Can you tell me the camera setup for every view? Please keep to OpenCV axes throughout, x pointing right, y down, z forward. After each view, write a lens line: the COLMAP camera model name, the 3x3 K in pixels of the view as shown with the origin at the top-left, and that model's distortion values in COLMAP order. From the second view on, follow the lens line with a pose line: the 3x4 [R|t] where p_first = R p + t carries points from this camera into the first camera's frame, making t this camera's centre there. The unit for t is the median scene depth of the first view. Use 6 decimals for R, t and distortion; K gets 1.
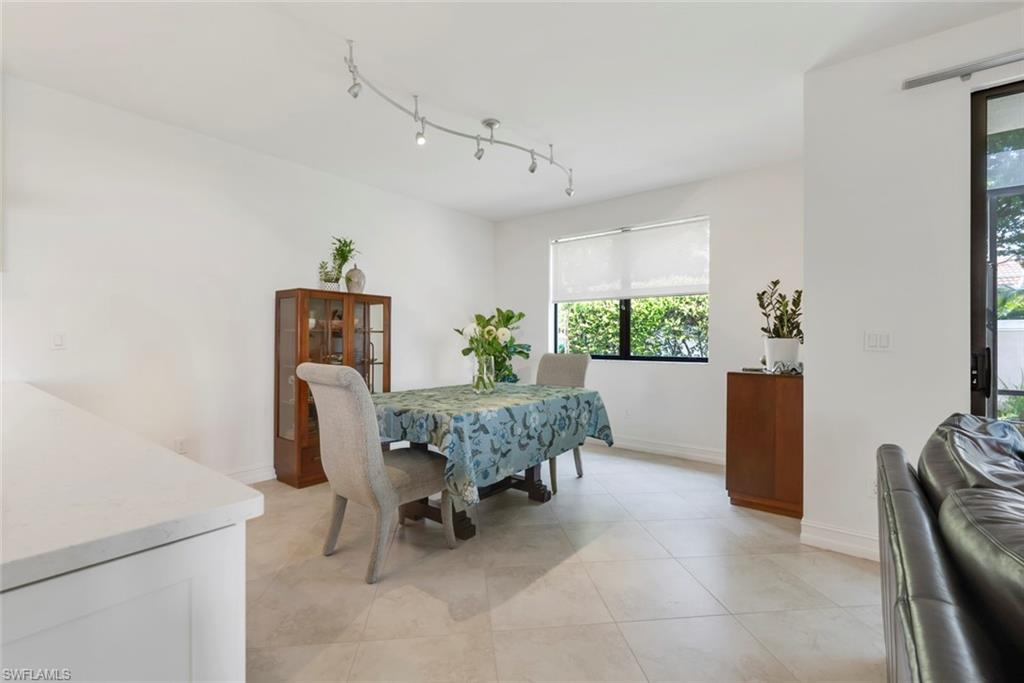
lens RADIAL K [[453.5, 0, 508.4], [0, 453.5, 337.0], [0, 0, 1]] dist [-0.004575, 0.000071]
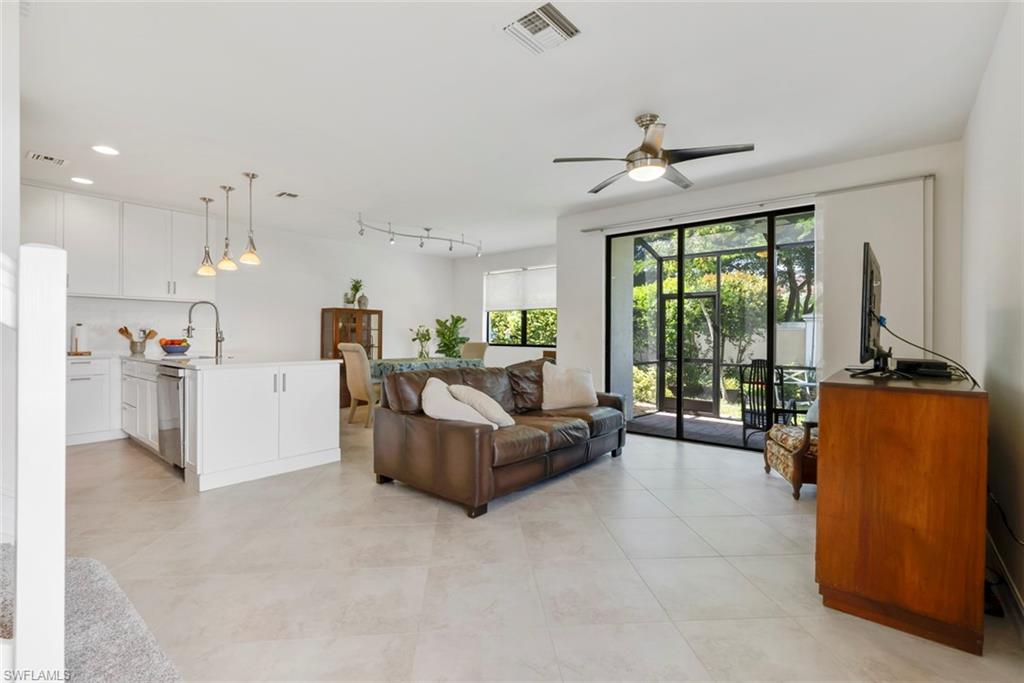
lens RADIAL K [[453.5, 0, 515.1], [0, 453.5, 331.1], [0, 0, 1]] dist [-0.004575, 0.000071]
pose [[0.999896, 0.004361, -0.013775, 0.321625], [-0.004403, 0.999986, -0.003030, -0.002480], [0.013762, 0.003091, 0.999901, -0.875065]]
